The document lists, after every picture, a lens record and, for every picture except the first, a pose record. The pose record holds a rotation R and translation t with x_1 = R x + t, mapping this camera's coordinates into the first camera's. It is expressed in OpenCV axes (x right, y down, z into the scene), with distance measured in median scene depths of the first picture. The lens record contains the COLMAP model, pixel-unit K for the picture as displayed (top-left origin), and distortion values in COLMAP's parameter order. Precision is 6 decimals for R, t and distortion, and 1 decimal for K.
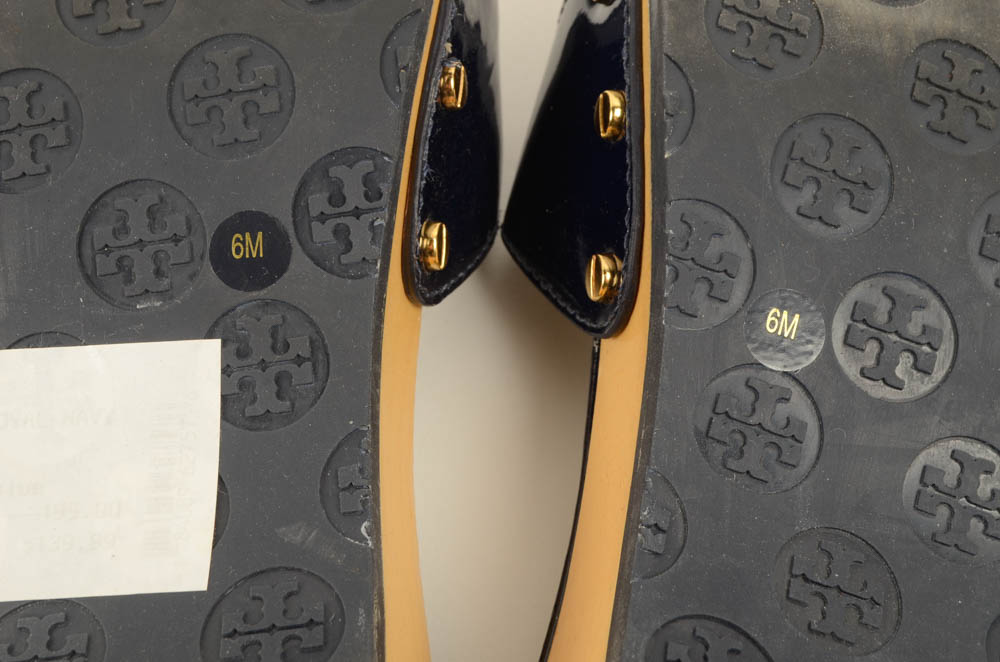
lens RADIAL K [[1474.2, 0, 500.0], [0, 1474.2, 331.0], [0, 0, 1]] dist [-0.001892, -0.030447]
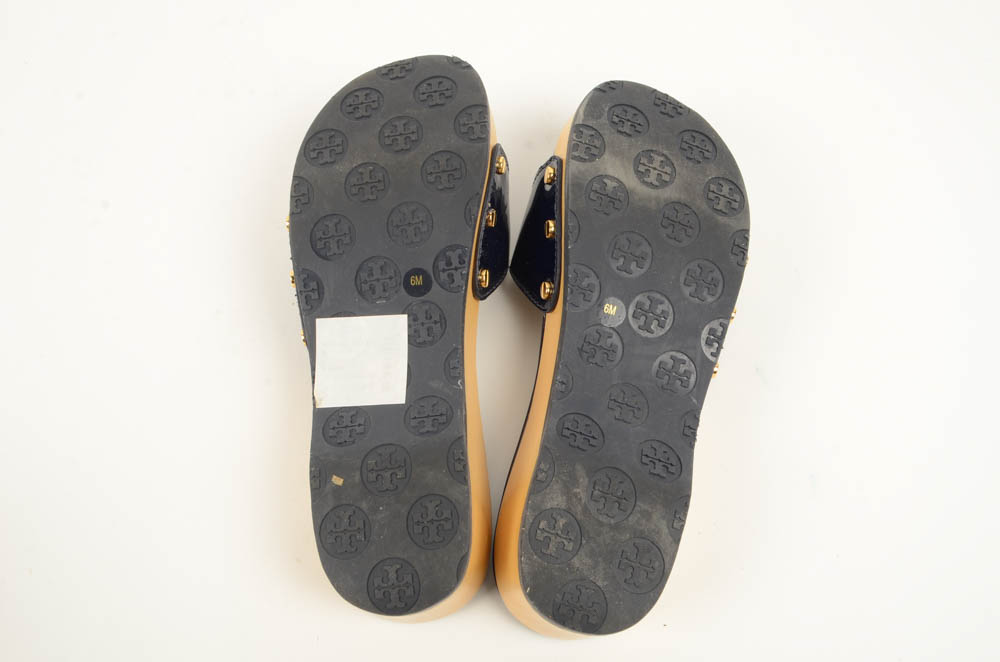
lens RADIAL K [[869.6, 0, 500.0], [0, 869.6, 331.0], [0, 0, 1]] dist [0.000953, 0.000148]
pose [[0.999734, 0.004160, -0.022676, 0.022357], [-0.002548, 0.997496, 0.070680, -0.078800], [0.022913, -0.070603, 0.997241, -0.625842]]
